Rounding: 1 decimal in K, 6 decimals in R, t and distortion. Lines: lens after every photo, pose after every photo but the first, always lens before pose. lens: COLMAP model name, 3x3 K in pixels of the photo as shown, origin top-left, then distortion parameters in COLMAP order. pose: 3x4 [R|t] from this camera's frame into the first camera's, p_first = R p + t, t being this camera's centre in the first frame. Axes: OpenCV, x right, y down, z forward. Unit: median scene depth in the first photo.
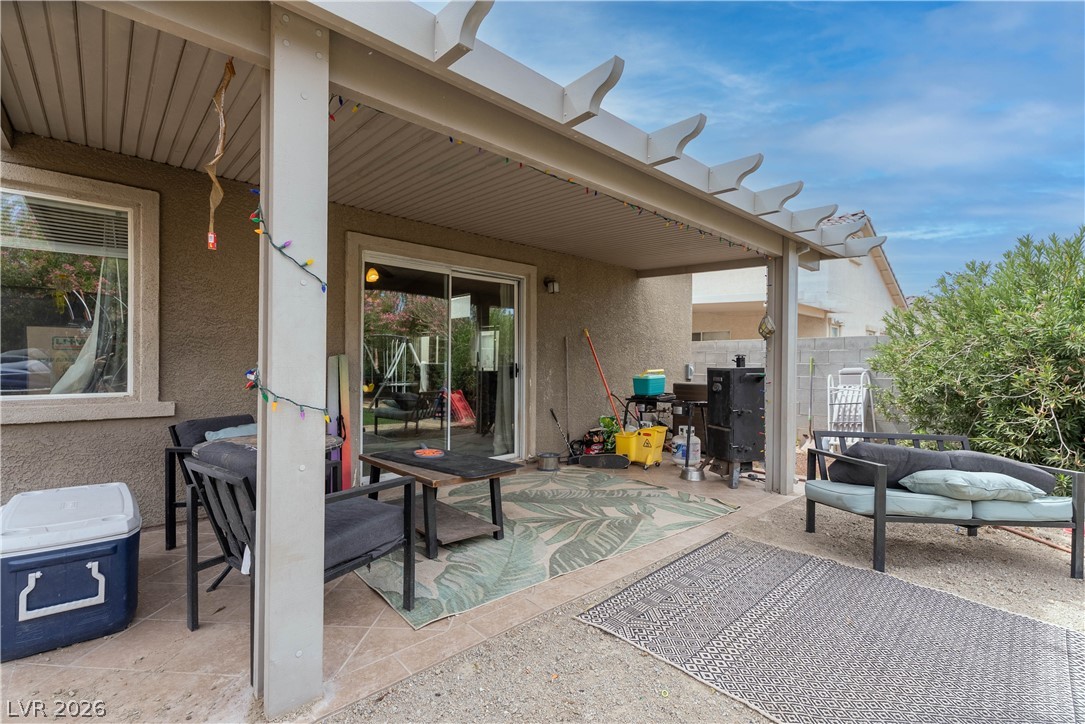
lens RADIAL K [[491.1, 0, 538.3], [0, 491.1, 366.5], [0, 0, 1]] dist [-0.023300, 0.006956]
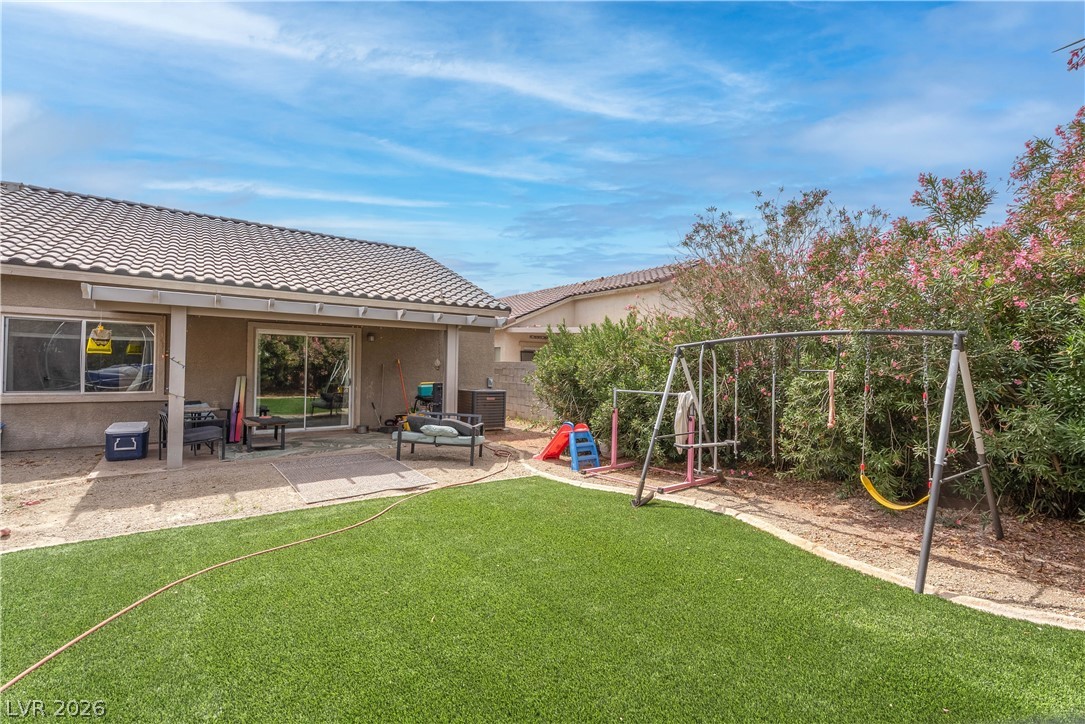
lens RADIAL K [[491.1, 0, 543.9], [0, 491.1, 350.5], [0, 0, 1]] dist [-0.023300, 0.006956]
pose [[0.995490, 0.005626, -0.094701, 1.128708], [-0.008867, 0.999388, -0.033846, -0.071209], [0.094452, 0.034533, 0.994930, -1.066309]]
